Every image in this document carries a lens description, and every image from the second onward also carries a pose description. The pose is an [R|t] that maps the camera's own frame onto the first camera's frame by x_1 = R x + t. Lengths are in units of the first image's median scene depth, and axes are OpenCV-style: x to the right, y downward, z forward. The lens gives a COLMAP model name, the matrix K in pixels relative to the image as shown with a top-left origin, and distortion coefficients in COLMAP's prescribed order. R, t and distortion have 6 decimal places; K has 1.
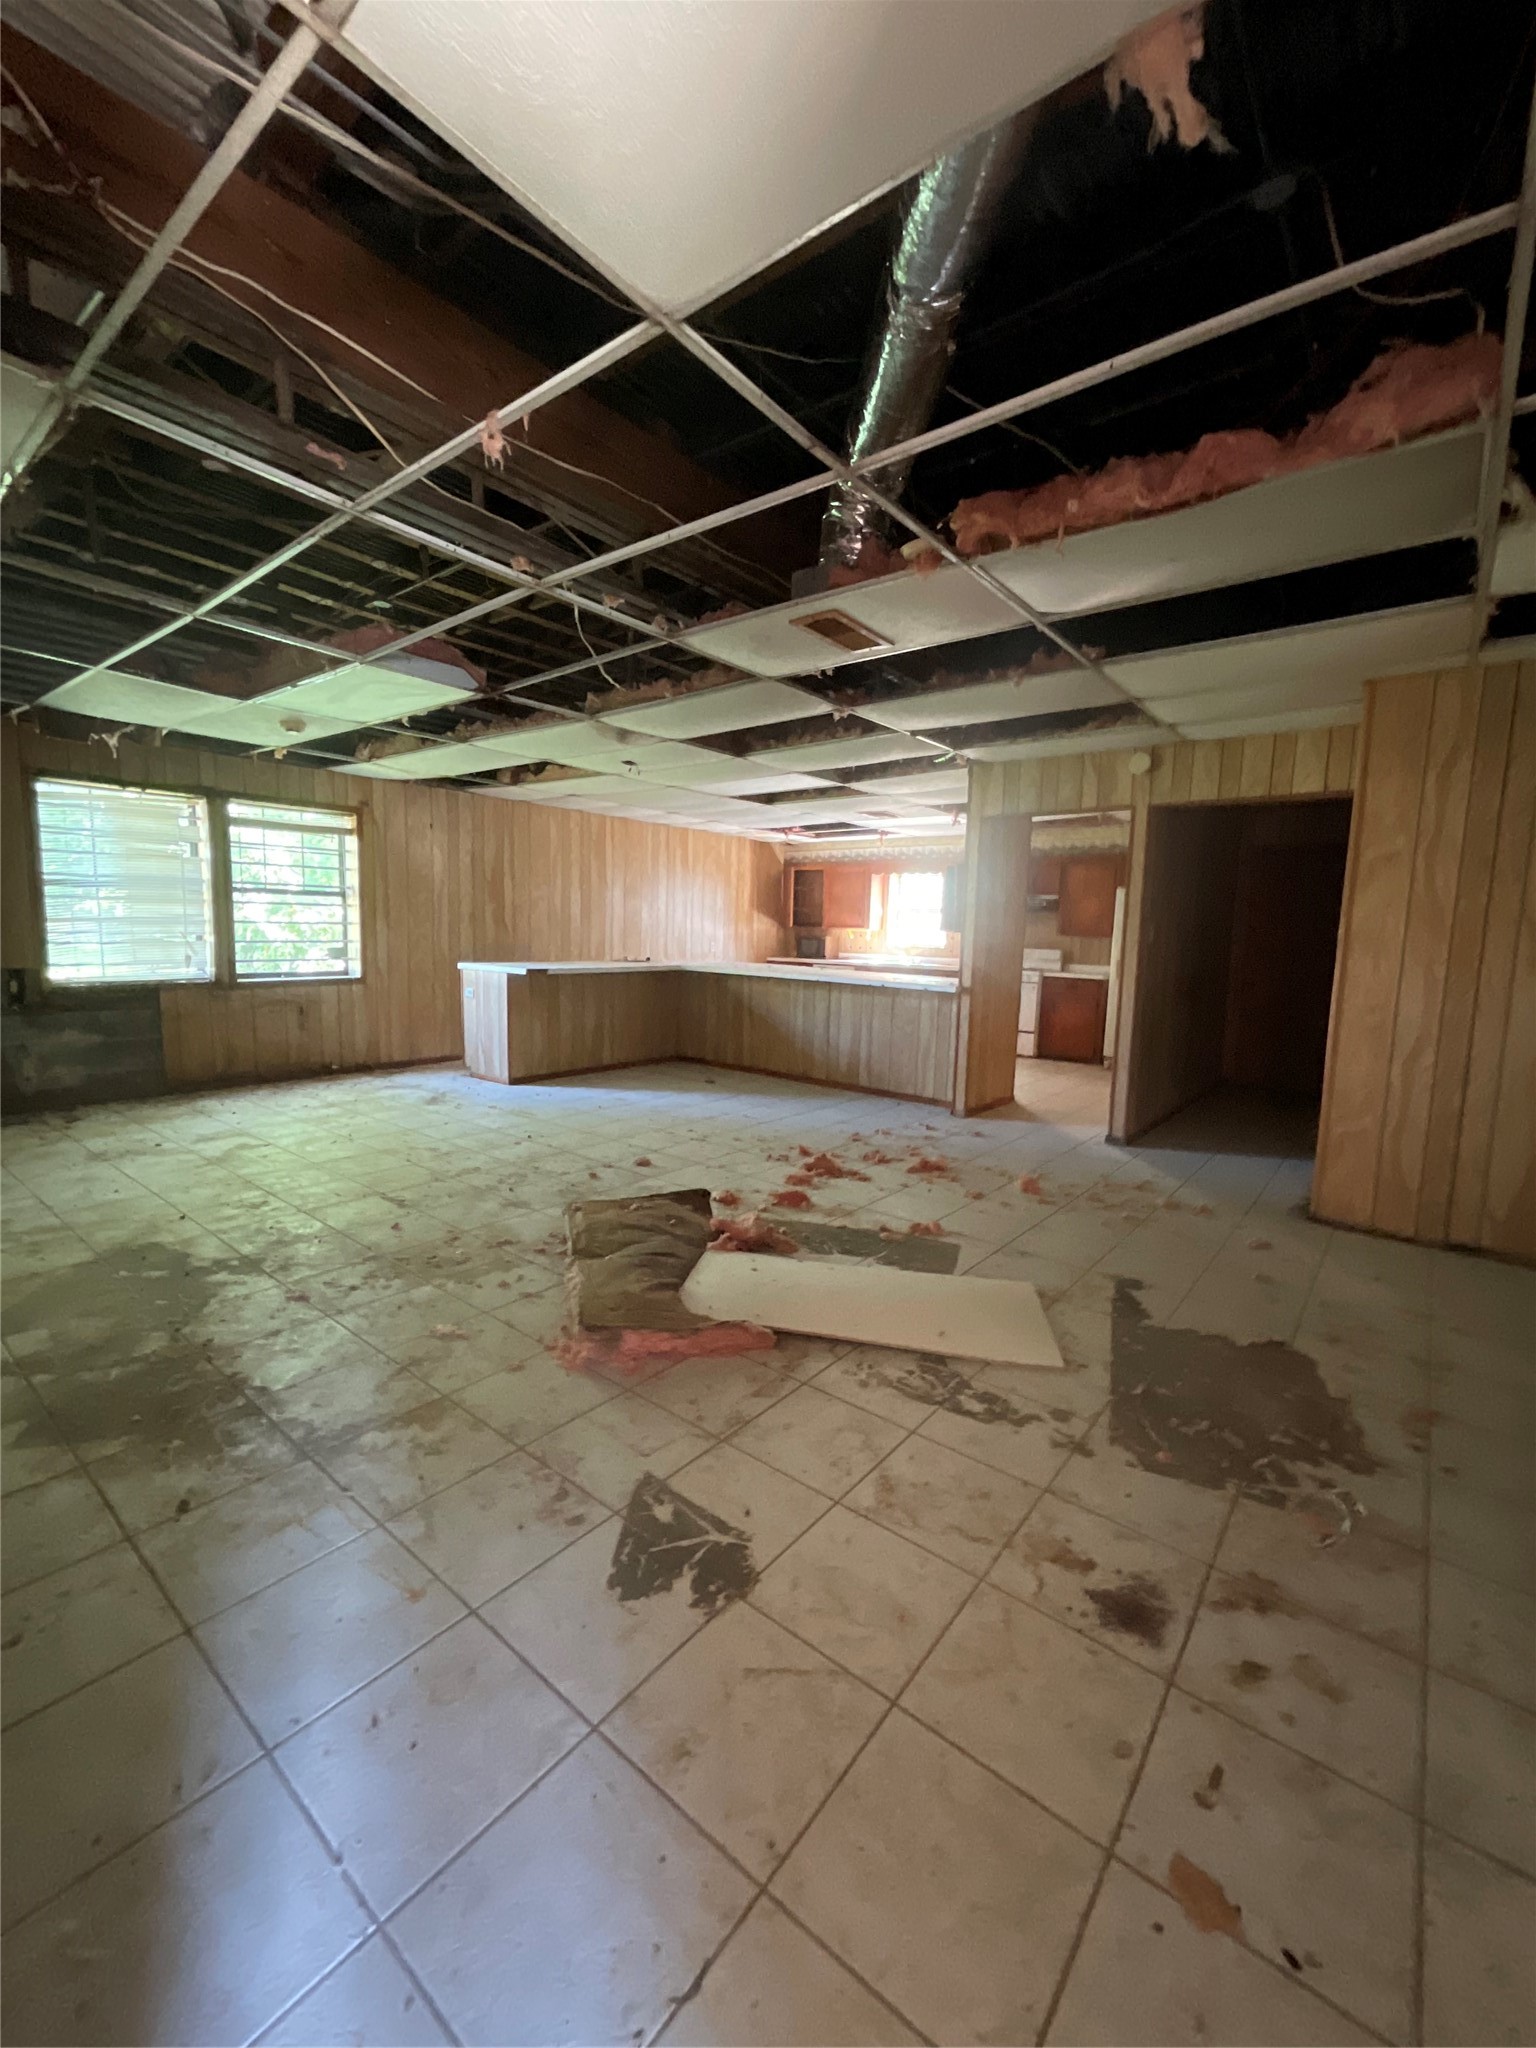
lens RADIAL K [[830.0, 0, 770.6], [0, 830.0, 1027.7], [0, 0, 1]] dist [-0.000281, 0.000207]
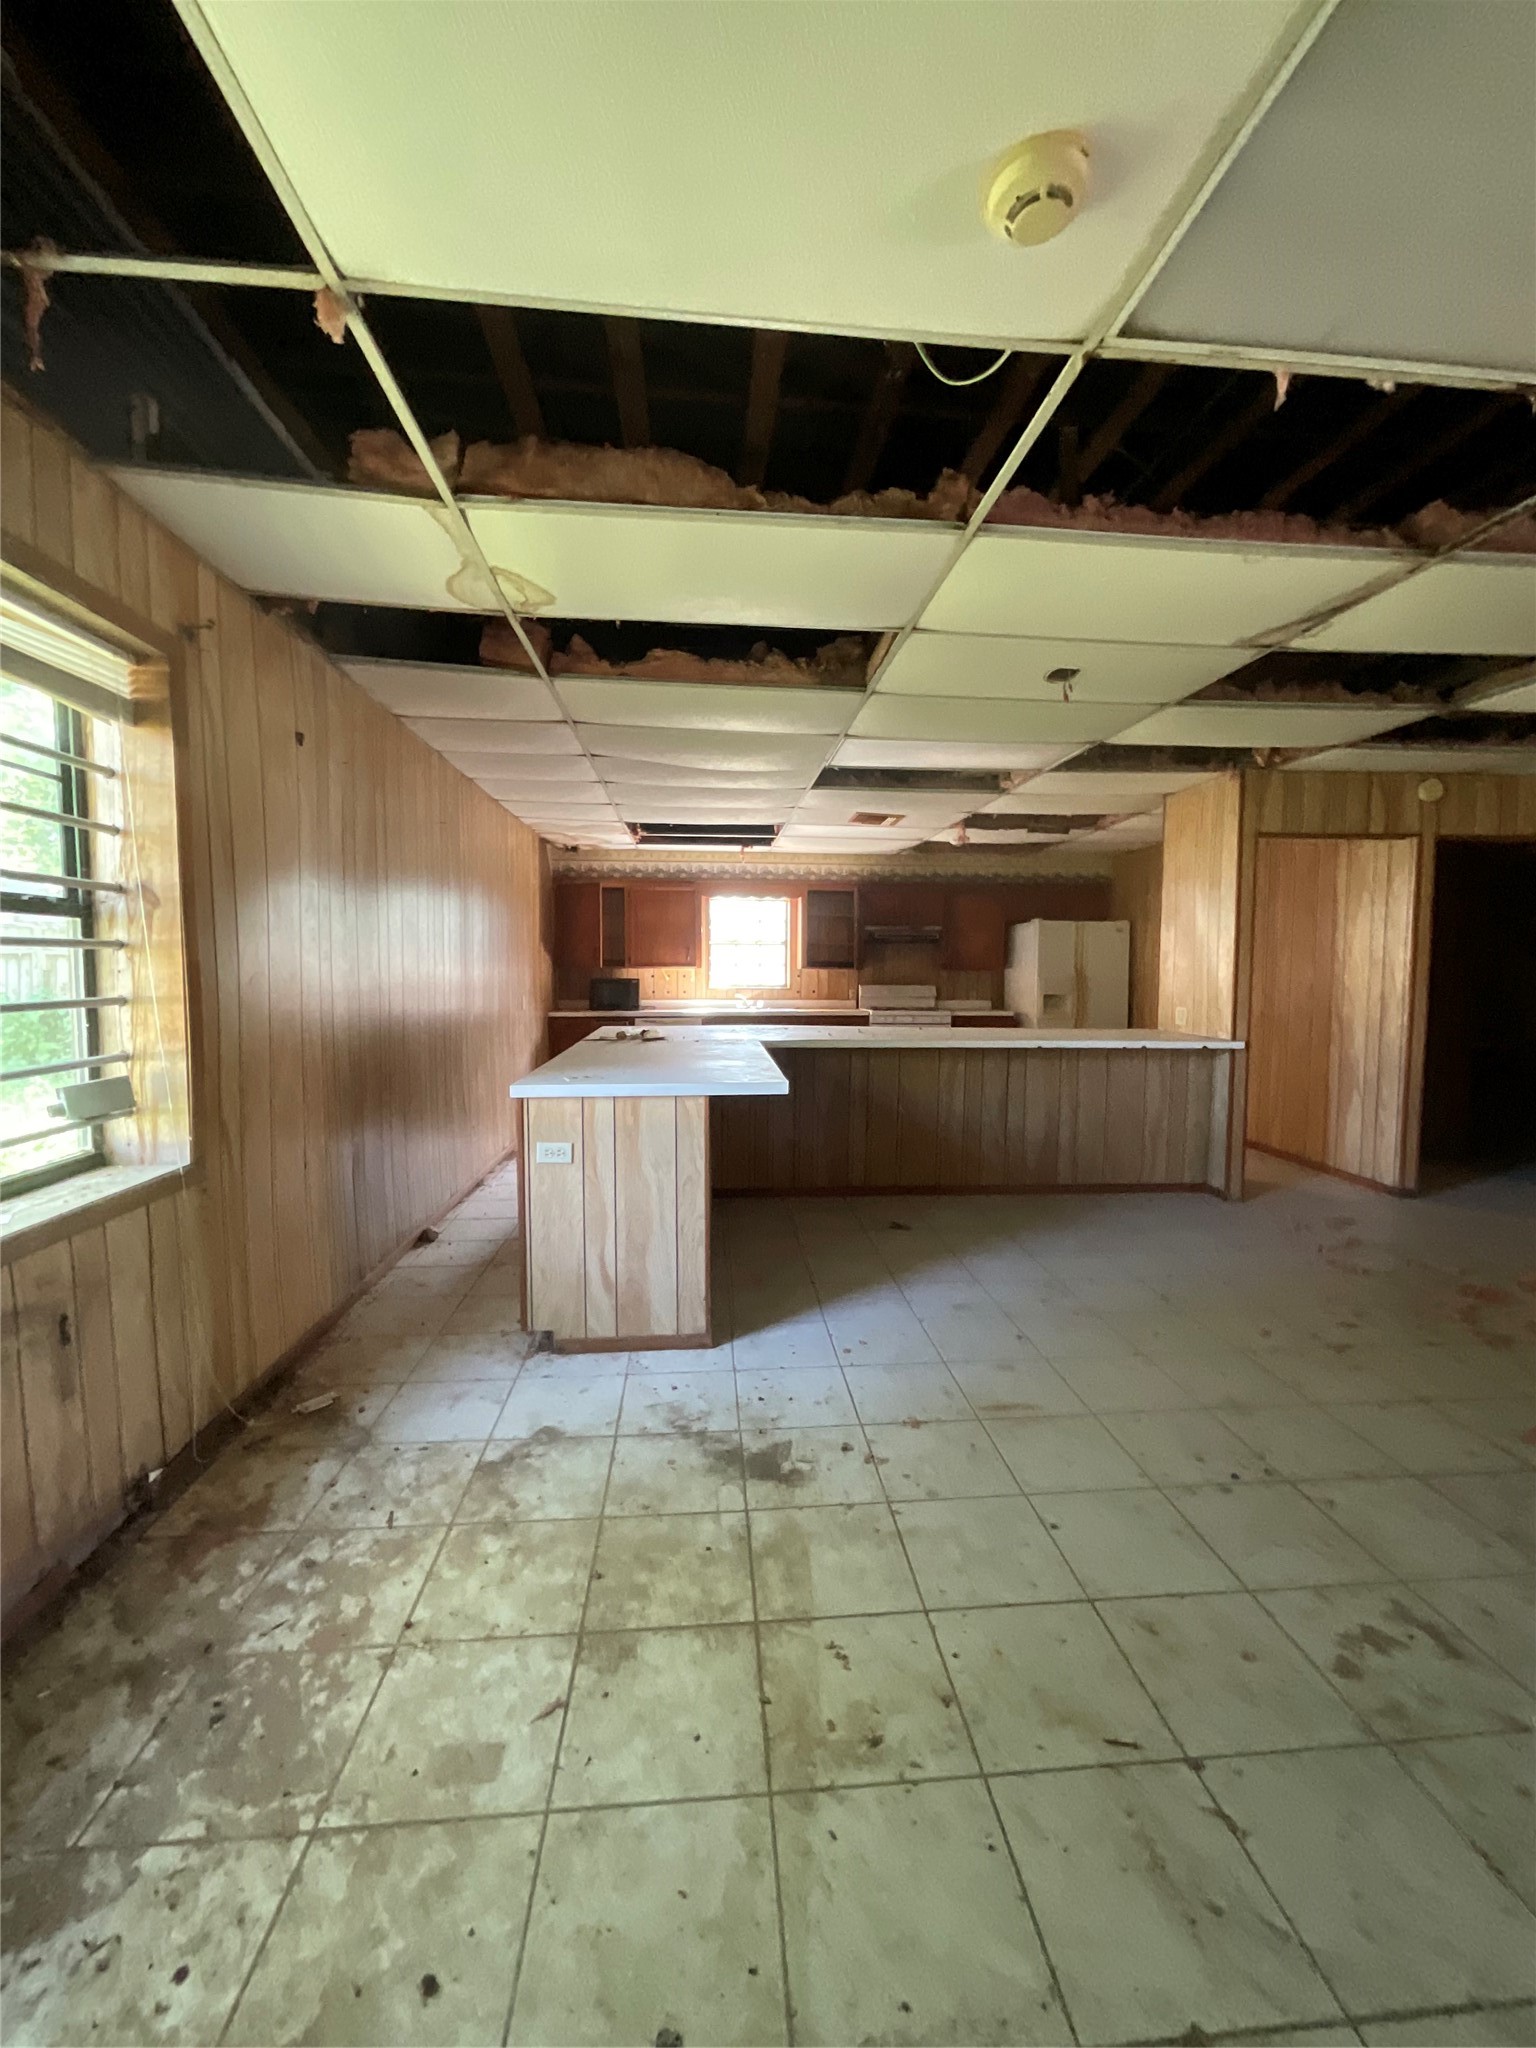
lens RADIAL K [[833.3, 0, 770.7], [0, 833.3, 1020.5], [0, 0, 1]] dist [-0.000905, 0.000856]
pose [[0.724438, -0.068561, 0.685922, -0.751452], [0.097528, 0.995227, -0.003527, -0.126662], [-0.682406, 0.069452, 0.727666, 0.829466]]
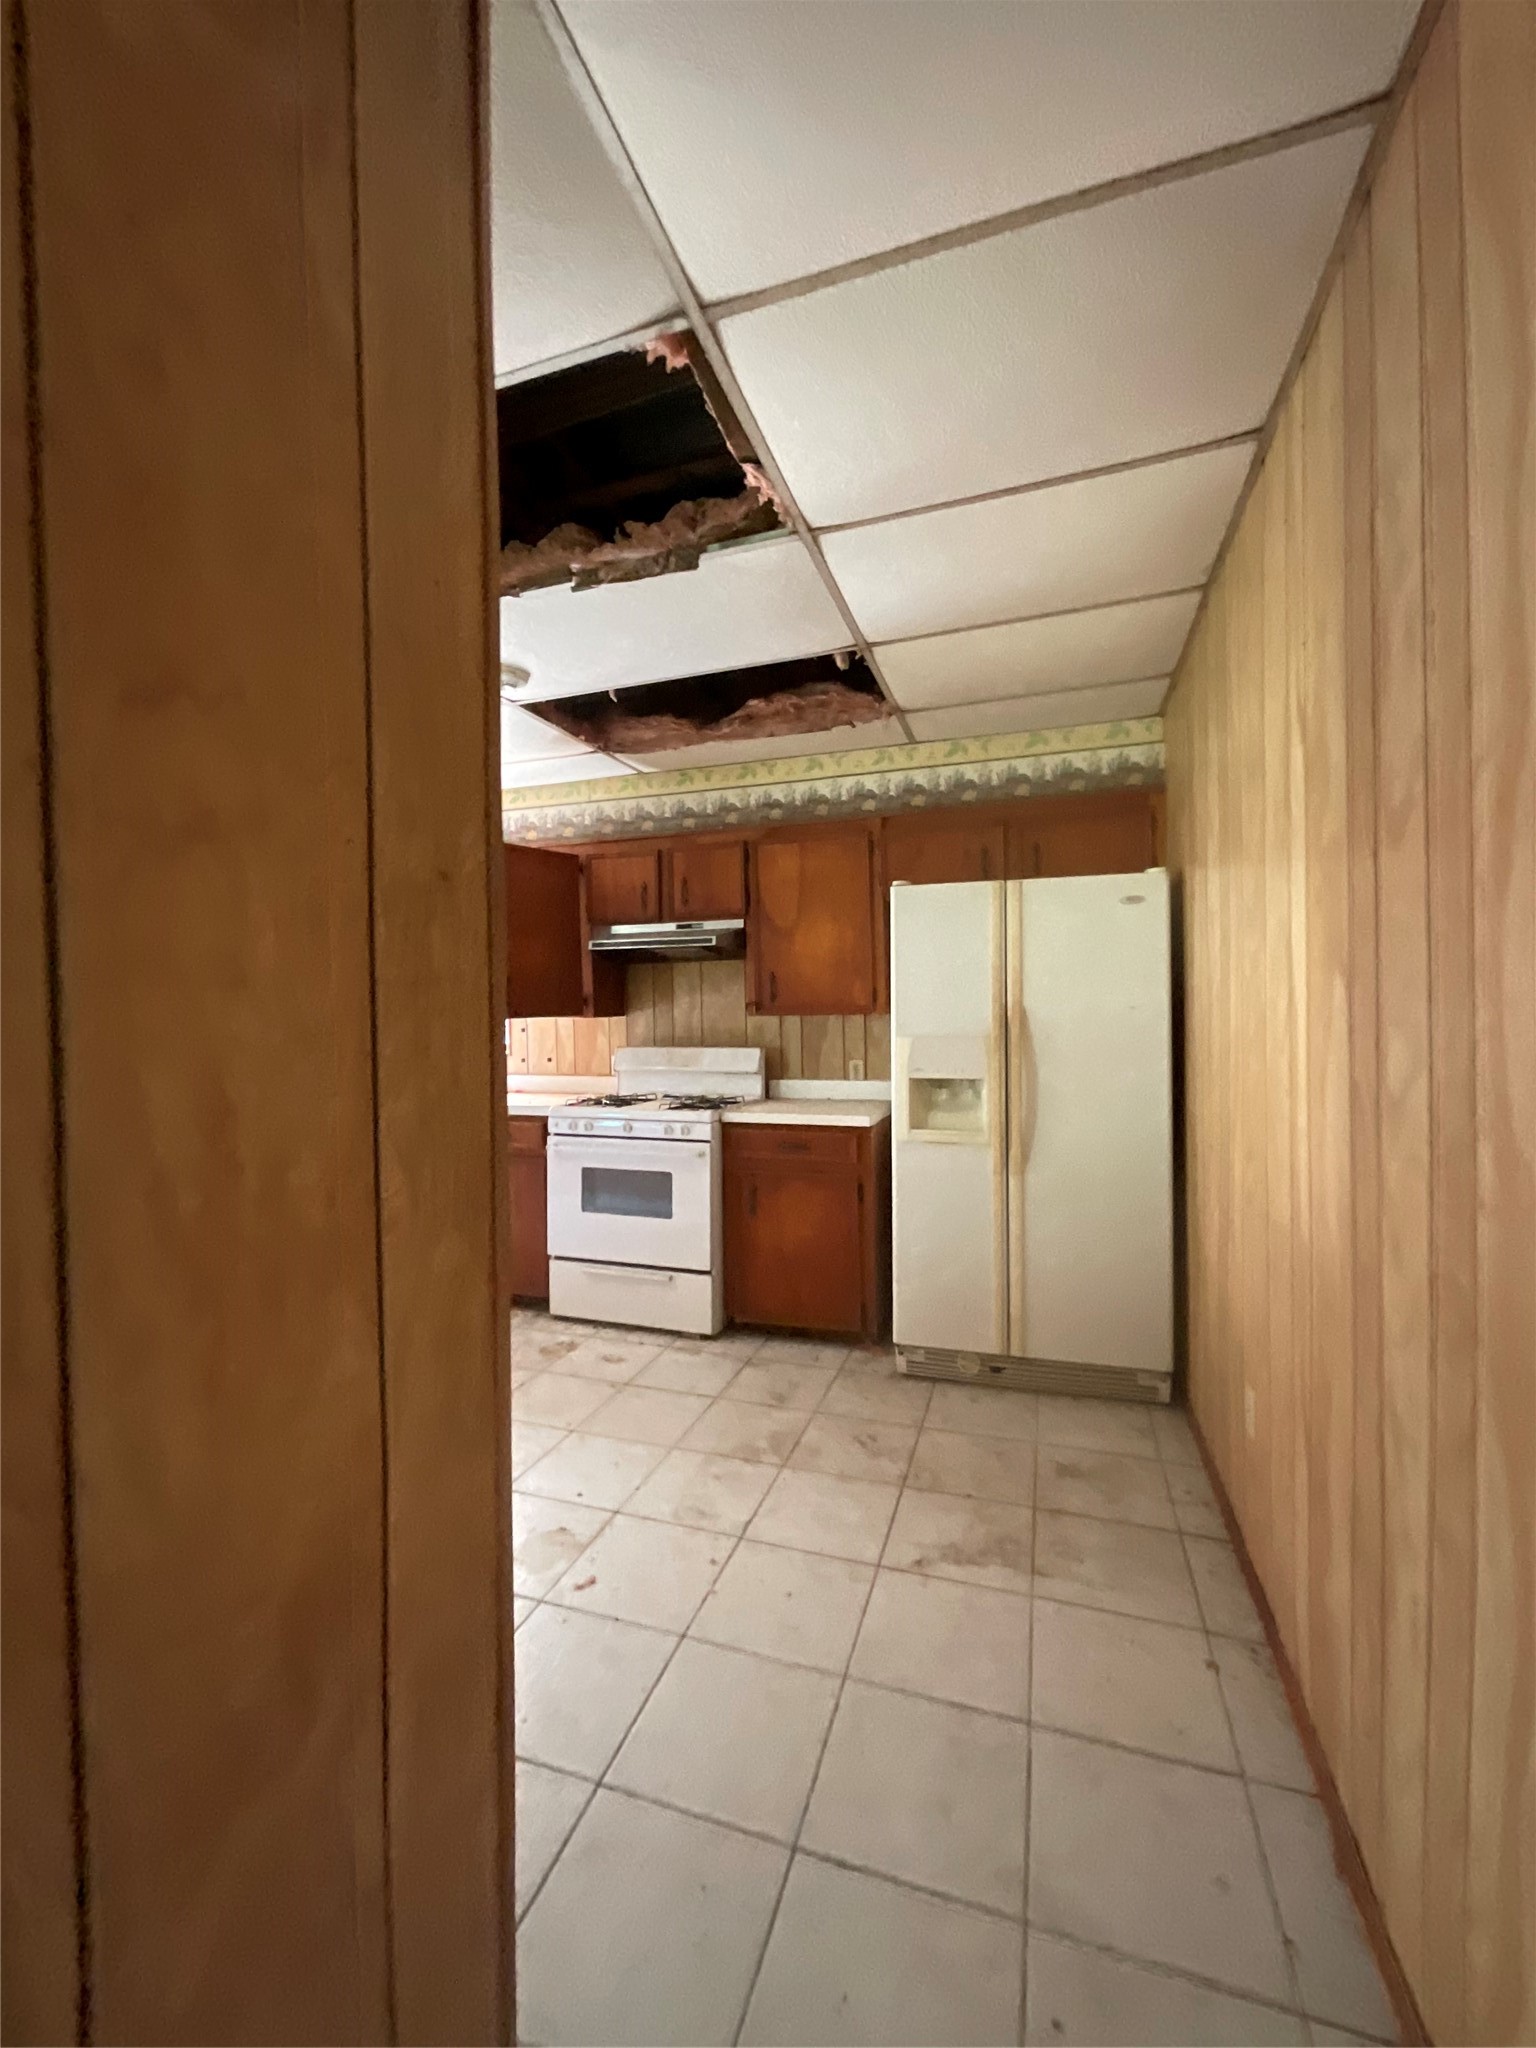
lens RADIAL K [[834.1, 0, 764.5], [0, 834.1, 1024.4], [0, 0, 1]] dist [-0.005138, 0.000749]
pose [[0.939518, -0.046227, 0.339366, 0.377493], [0.078901, 0.993412, -0.083113, -0.128151], [-0.333288, 0.104862, 0.936976, 1.083921]]
